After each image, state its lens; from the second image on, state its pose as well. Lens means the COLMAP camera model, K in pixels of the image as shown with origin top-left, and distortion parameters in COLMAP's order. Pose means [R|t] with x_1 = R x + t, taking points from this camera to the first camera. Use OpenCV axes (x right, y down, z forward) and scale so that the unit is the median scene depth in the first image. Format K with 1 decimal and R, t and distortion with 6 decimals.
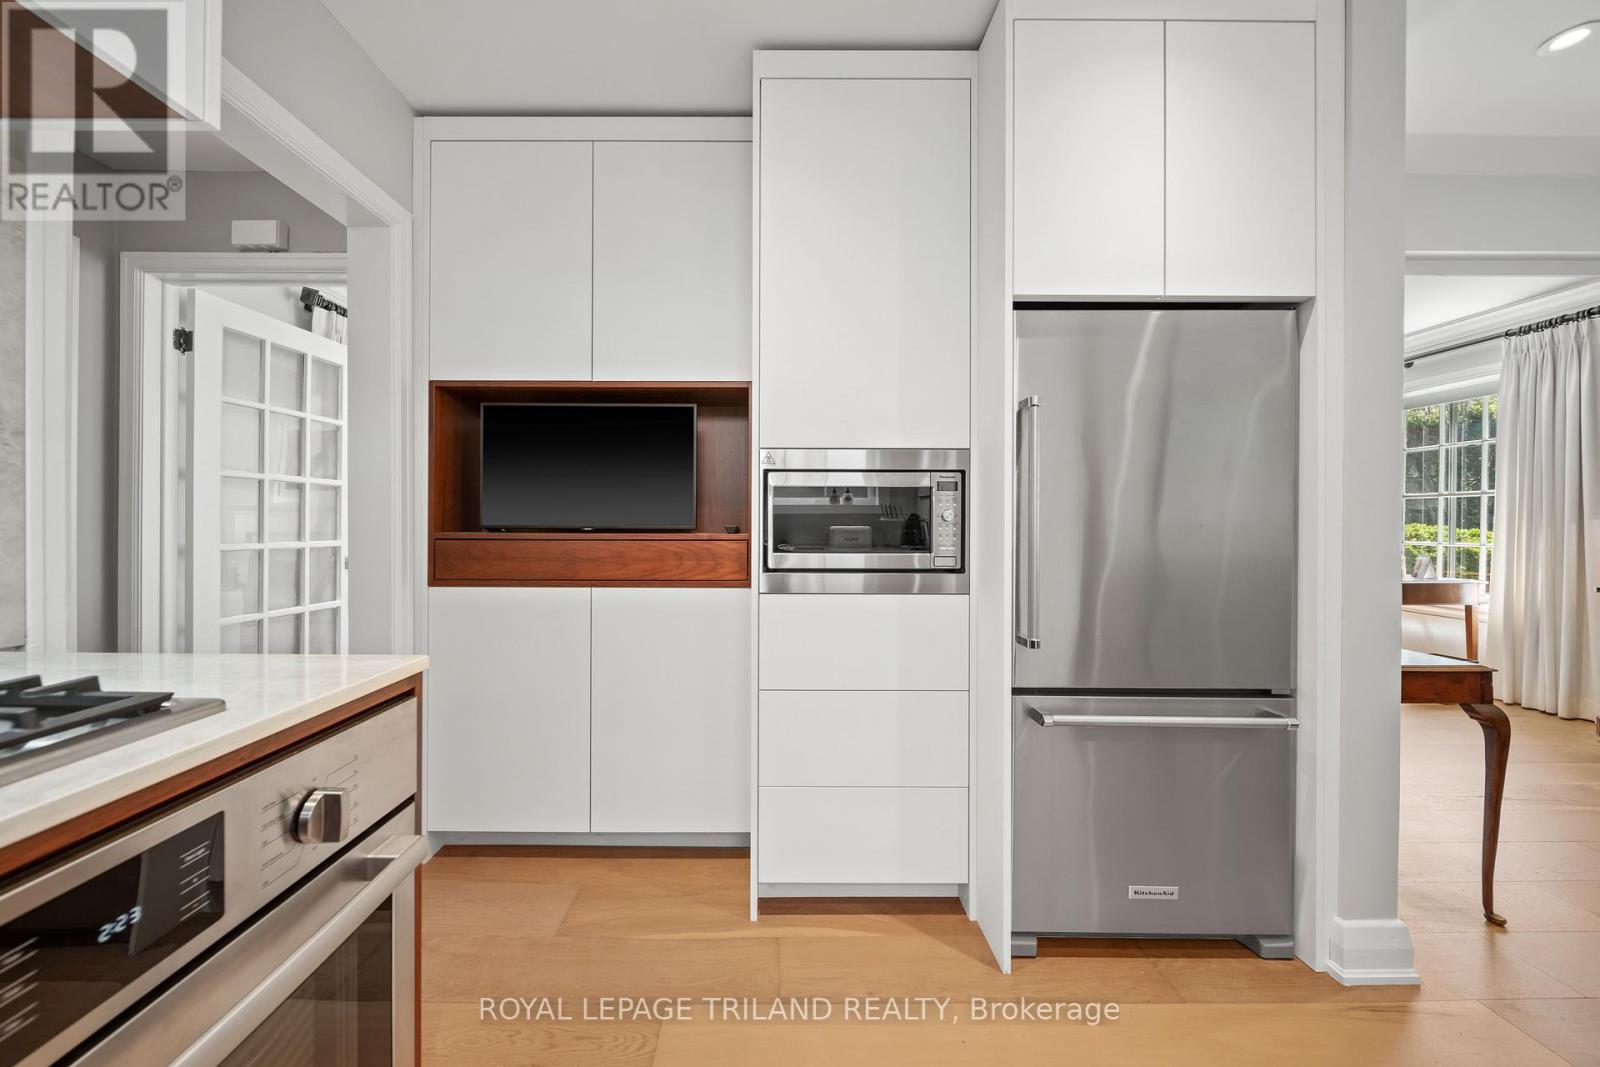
lens RADIAL K [[575.3, 0, 792.6], [0, 575.3, 528.6], [0, 0, 1]] dist [-0.000422, -0.000106]
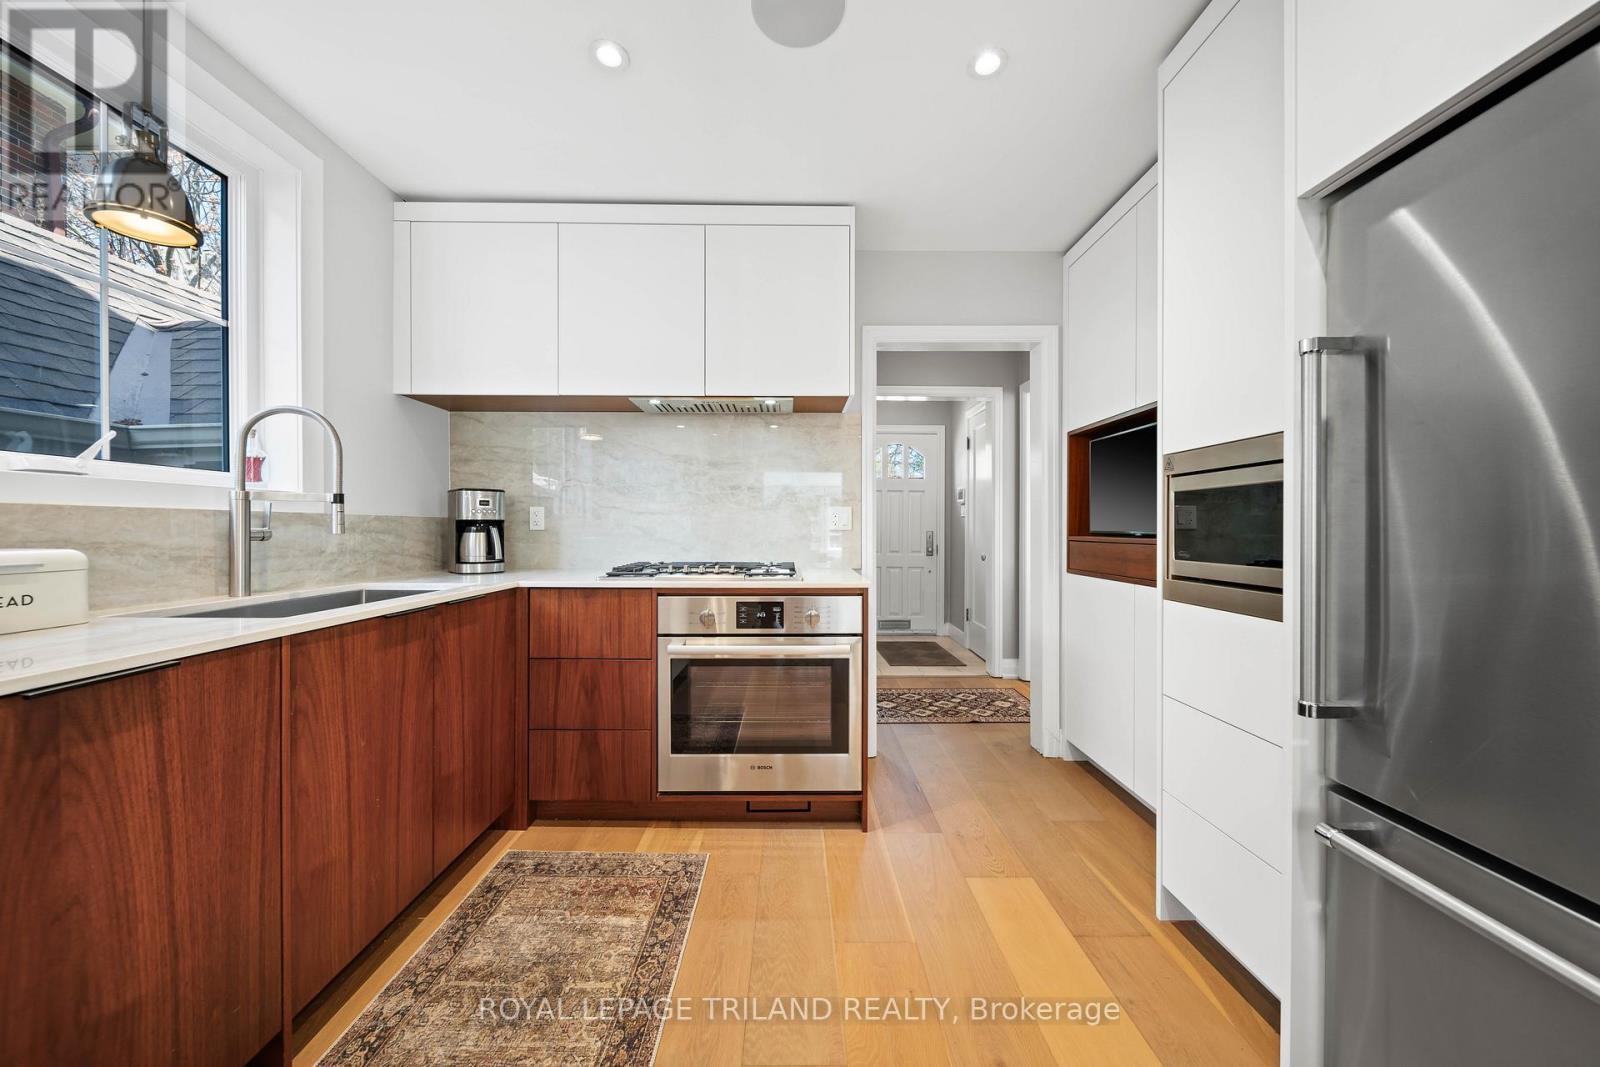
lens RADIAL K [[575.3, 0, 792.6], [0, 575.3, 528.6], [0, 0, 1]] dist [-0.000422, -0.000106]
pose [[0.009794, -0.007562, -0.999923, 0.961741], [-0.014440, 0.999866, -0.007703, 0.009029], [0.999848, 0.014514, 0.009684, 0.338323]]
